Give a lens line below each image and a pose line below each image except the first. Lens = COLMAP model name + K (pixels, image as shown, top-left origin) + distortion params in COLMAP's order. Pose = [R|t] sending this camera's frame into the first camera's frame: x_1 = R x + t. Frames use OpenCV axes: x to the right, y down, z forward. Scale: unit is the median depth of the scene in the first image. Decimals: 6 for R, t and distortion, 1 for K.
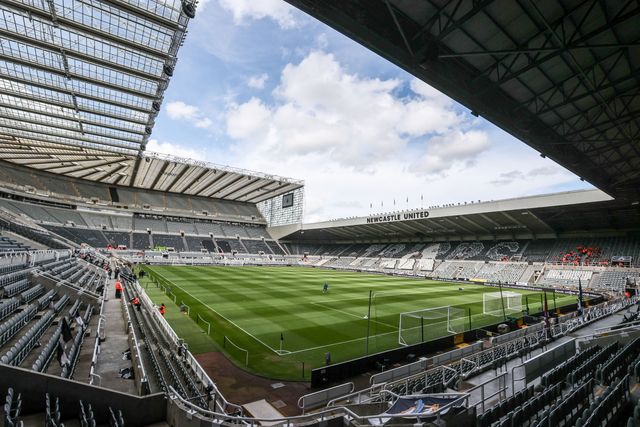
lens RADIAL K [[306.3, 0, 321.0], [0, 306.3, 226.8], [0, 0, 1]] dist [0.001805, 0.000550]
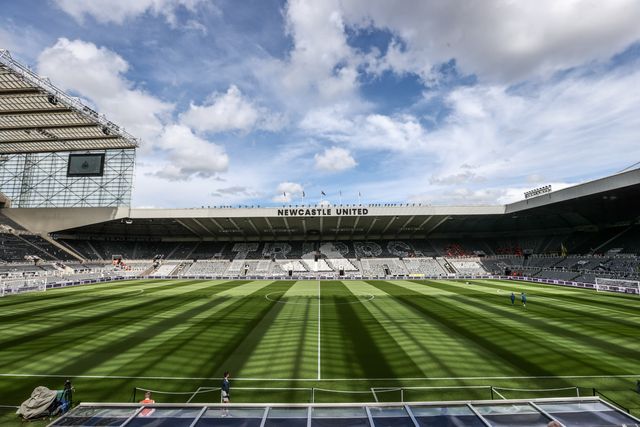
lens RADIAL K [[286.2, 0, 320.0], [0, 286.2, 213.5], [0, 0, 1]] dist [-0.000278, -0.000037]
pose [[0.594991, 0.090634, 0.798606, -0.327992], [-0.049101, 0.995865, -0.076438, 0.029253], [-0.802231, 0.006267, 0.596981, 0.411270]]
